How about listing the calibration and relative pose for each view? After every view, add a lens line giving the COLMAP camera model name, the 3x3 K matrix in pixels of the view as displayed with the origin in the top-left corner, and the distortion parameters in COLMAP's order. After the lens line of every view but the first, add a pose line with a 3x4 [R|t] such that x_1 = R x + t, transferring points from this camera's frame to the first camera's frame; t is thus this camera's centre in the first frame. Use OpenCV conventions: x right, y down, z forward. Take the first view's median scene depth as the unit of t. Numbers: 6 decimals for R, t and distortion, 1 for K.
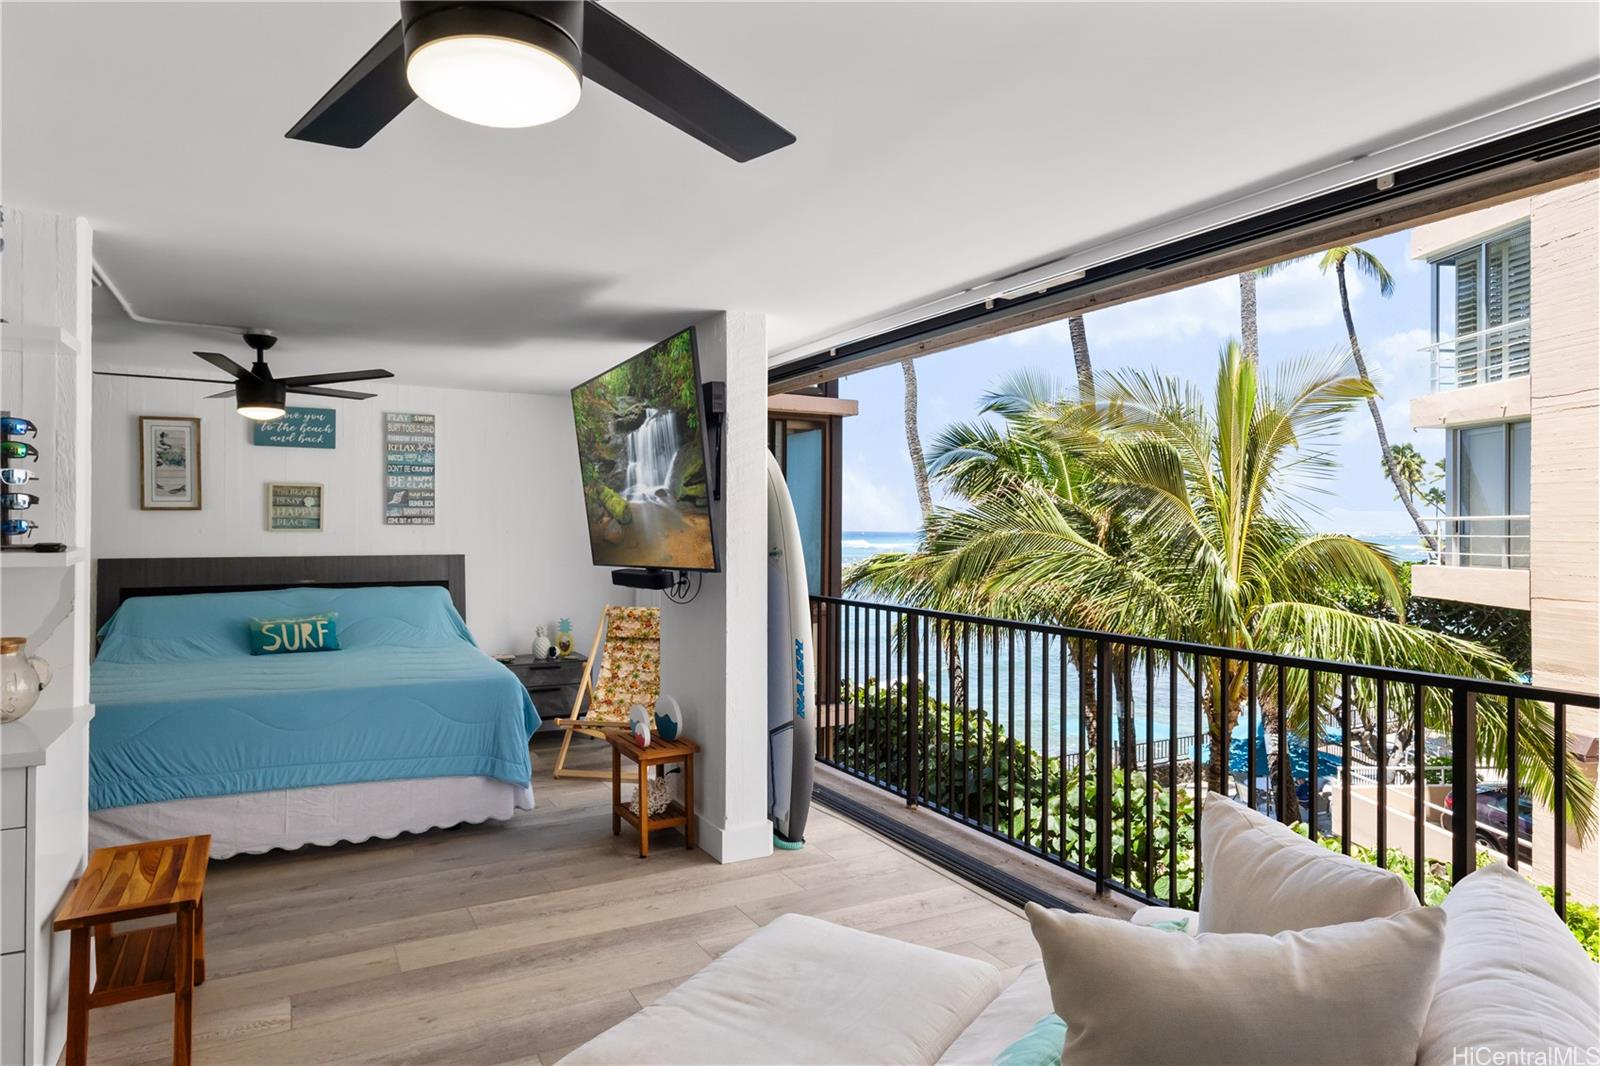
lens RADIAL K [[944.3, 0, 798.1], [0, 944.3, 525.6], [0, 0, 1]] dist [0.013209, -0.000178]
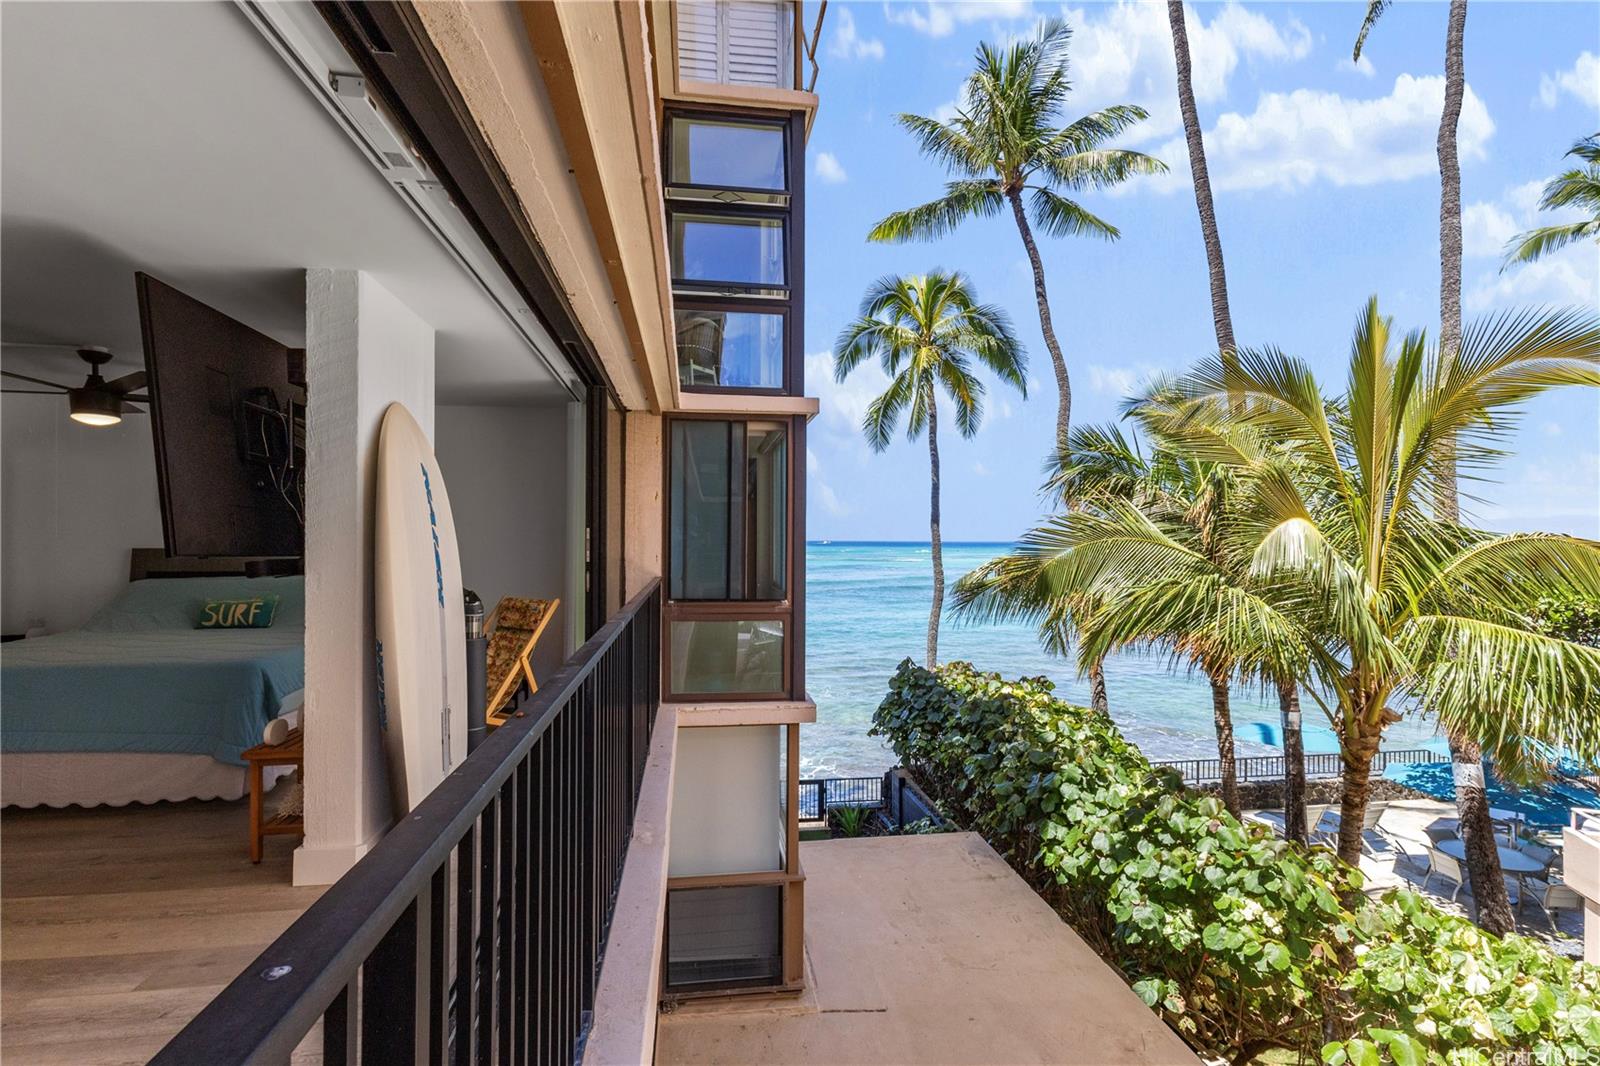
lens RADIAL K [[746.0, 0, 800.1], [0, 746.0, 541.1], [0, 0, 1]] dist [-0.002048, 0.000395]
pose [[0.936679, 0.001350, -0.350188, 0.458370], [0.001211, 0.999974, 0.007095, 0.019350], [0.350188, -0.007070, 0.936653, 0.377863]]
